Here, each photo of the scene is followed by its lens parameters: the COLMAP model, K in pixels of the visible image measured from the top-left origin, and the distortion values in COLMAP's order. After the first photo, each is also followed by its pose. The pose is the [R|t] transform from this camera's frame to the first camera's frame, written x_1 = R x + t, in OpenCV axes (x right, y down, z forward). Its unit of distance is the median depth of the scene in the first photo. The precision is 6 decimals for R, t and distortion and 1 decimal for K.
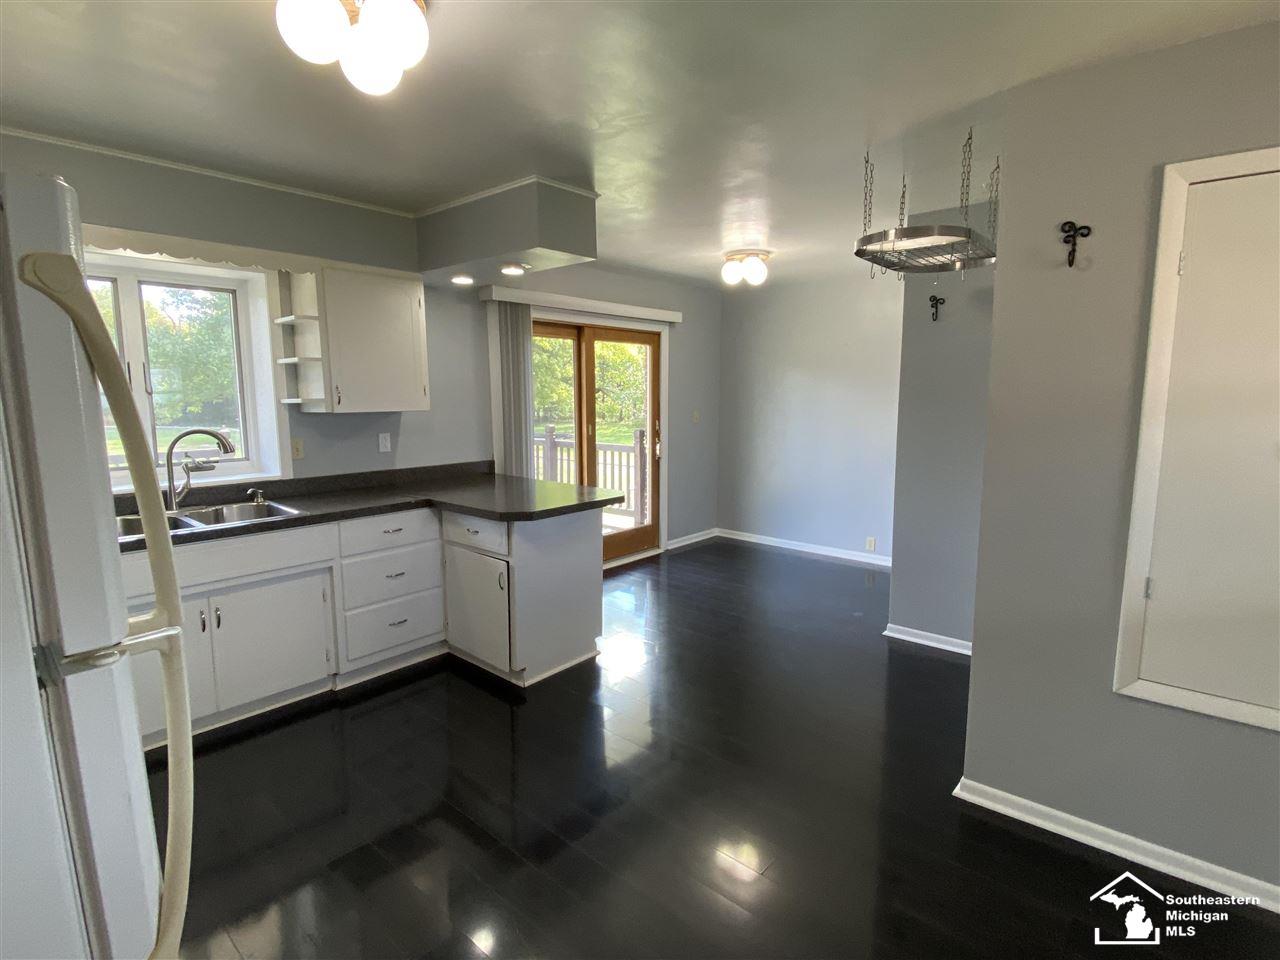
lens RADIAL K [[636.5, 0, 658.1], [0, 636.5, 482.5], [0, 0, 1]] dist [-0.001352, -0.000355]
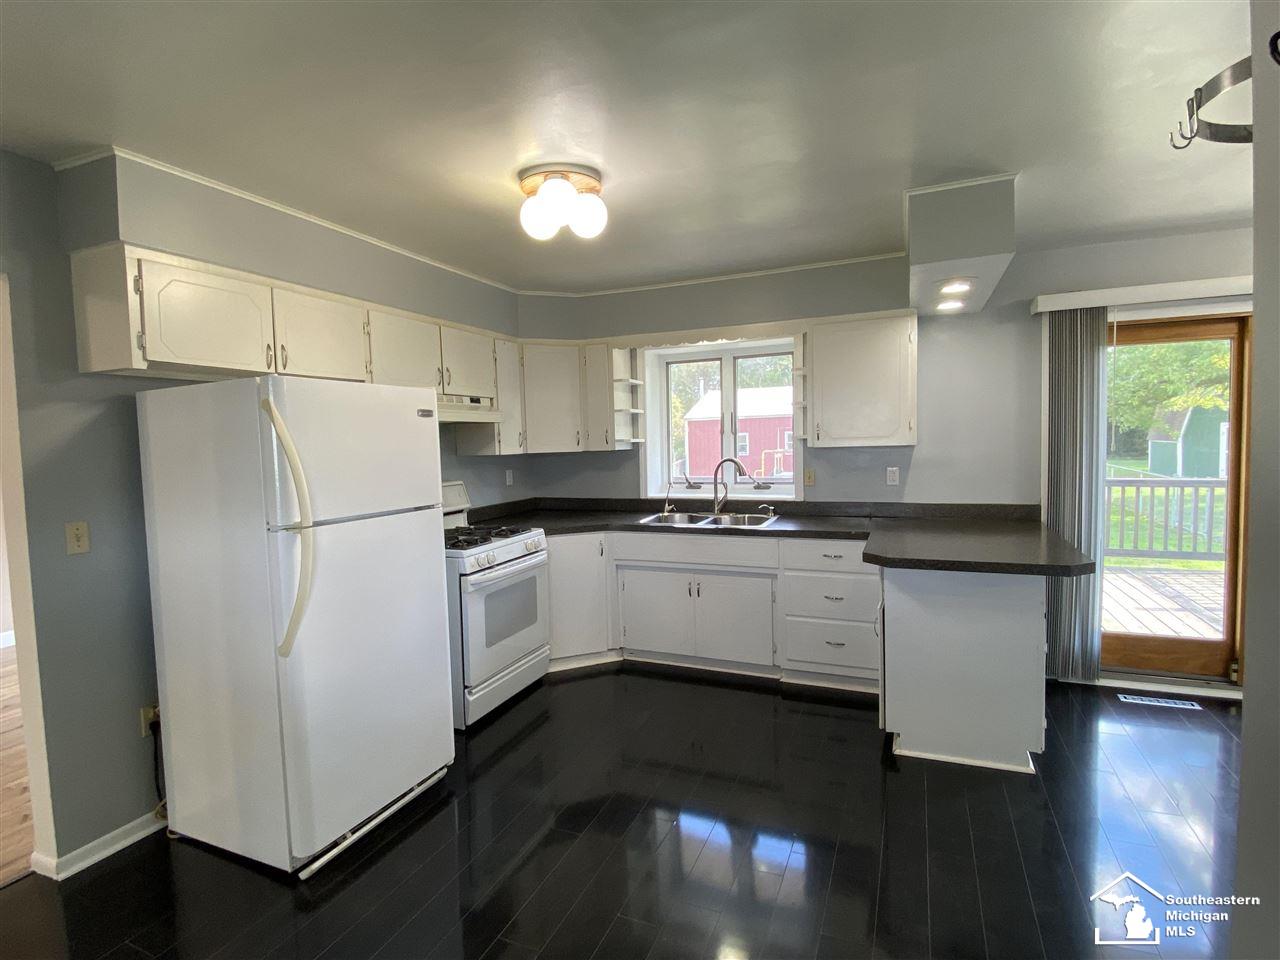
lens RADIAL K [[636.5, 0, 658.1], [0, 636.5, 482.5], [0, 0, 1]] dist [-0.001352, -0.000355]
pose [[0.299003, 0.055296, -0.952649, 0.503155], [-0.108373, 0.993828, 0.023672, -0.040332], [0.948078, 0.096163, 0.303150, 0.372719]]
